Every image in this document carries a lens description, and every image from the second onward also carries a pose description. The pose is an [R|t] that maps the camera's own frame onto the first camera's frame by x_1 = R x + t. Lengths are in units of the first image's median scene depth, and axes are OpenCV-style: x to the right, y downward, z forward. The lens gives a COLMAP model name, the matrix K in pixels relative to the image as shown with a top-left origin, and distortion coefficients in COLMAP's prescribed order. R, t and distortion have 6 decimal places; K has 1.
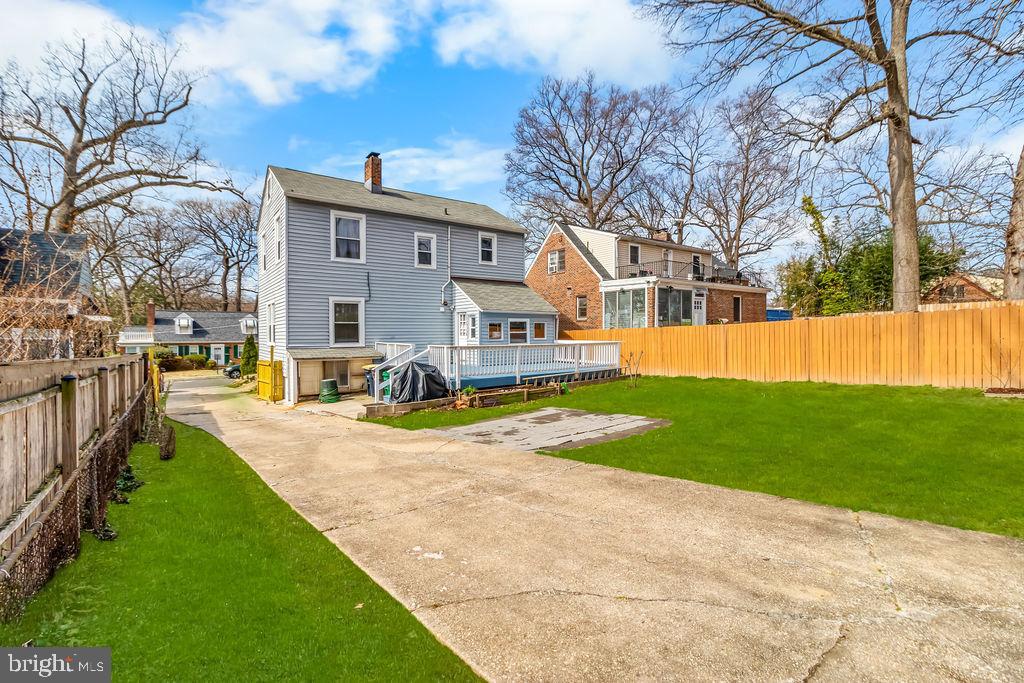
lens RADIAL K [[465.6, 0, 512.0], [0, 465.6, 341.5], [0, 0, 1]] dist [0.000762, -0.000048]
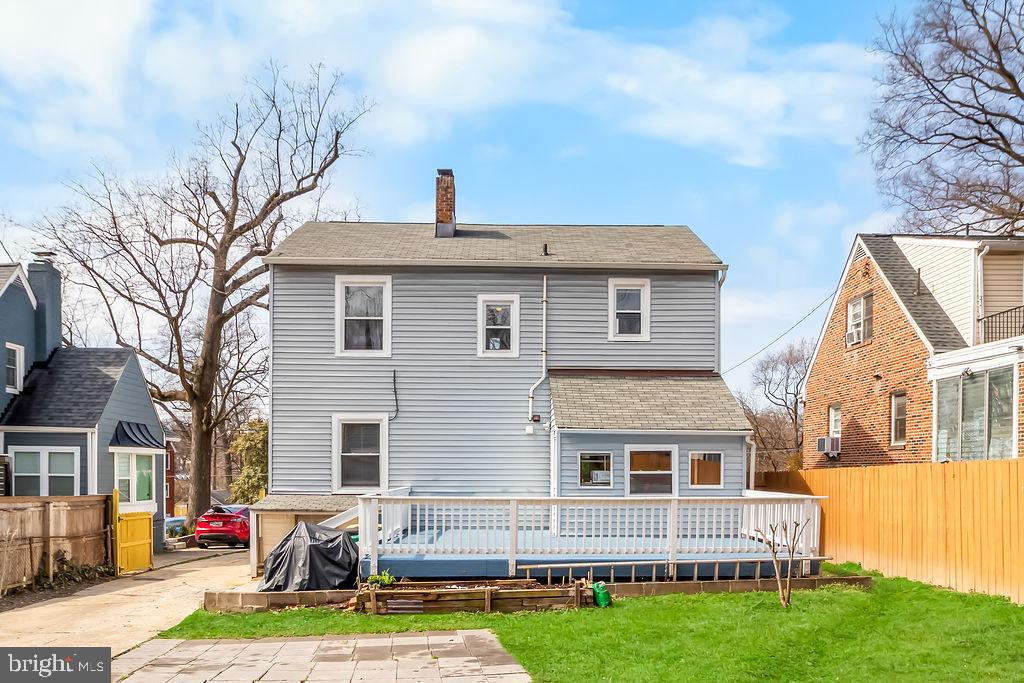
lens RADIAL K [[783.6, 0, 512.2], [0, 783.6, 483.4], [0, 0, 1]] dist [0.004056, 0.002015]
pose [[0.823554, 0.015789, -0.567017, 0.358501], [-0.018343, 0.999831, 0.001199, -0.006479], [0.566941, 0.009414, 0.823705, 0.229752]]
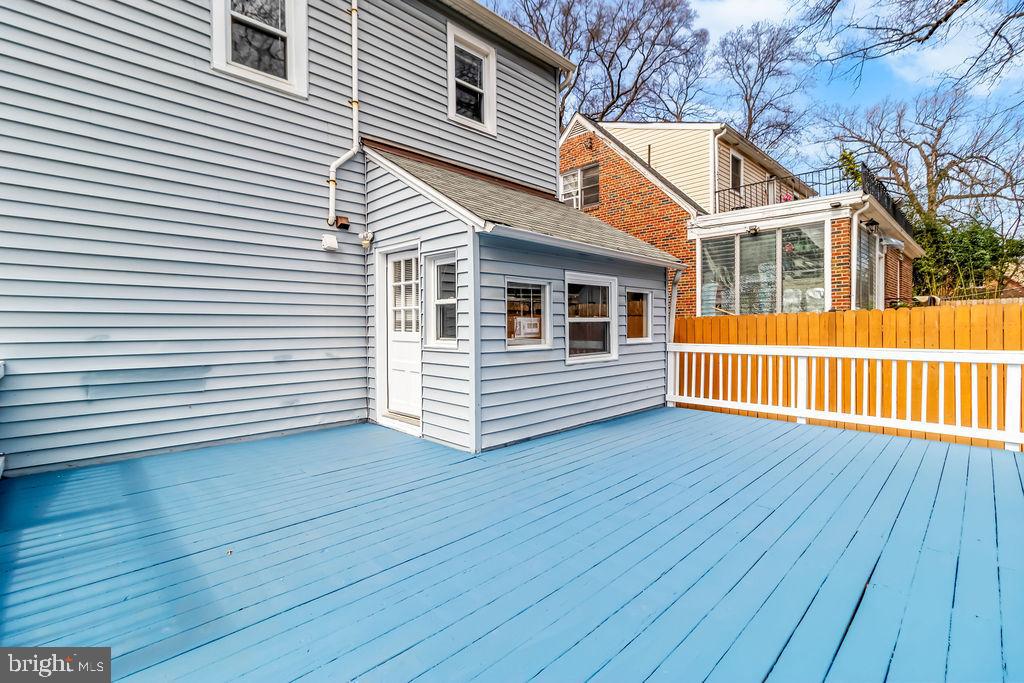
lens RADIAL K [[461.2, 0, 512.0], [0, 461.2, 341.5], [0, 0, 1]] dist [-0.001930, -0.000201]
pose [[0.988734, -0.006414, 0.149548, -0.081176], [0.004859, 0.999930, 0.010760, -0.008832], [-0.149606, -0.009912, 0.988696, 0.697170]]
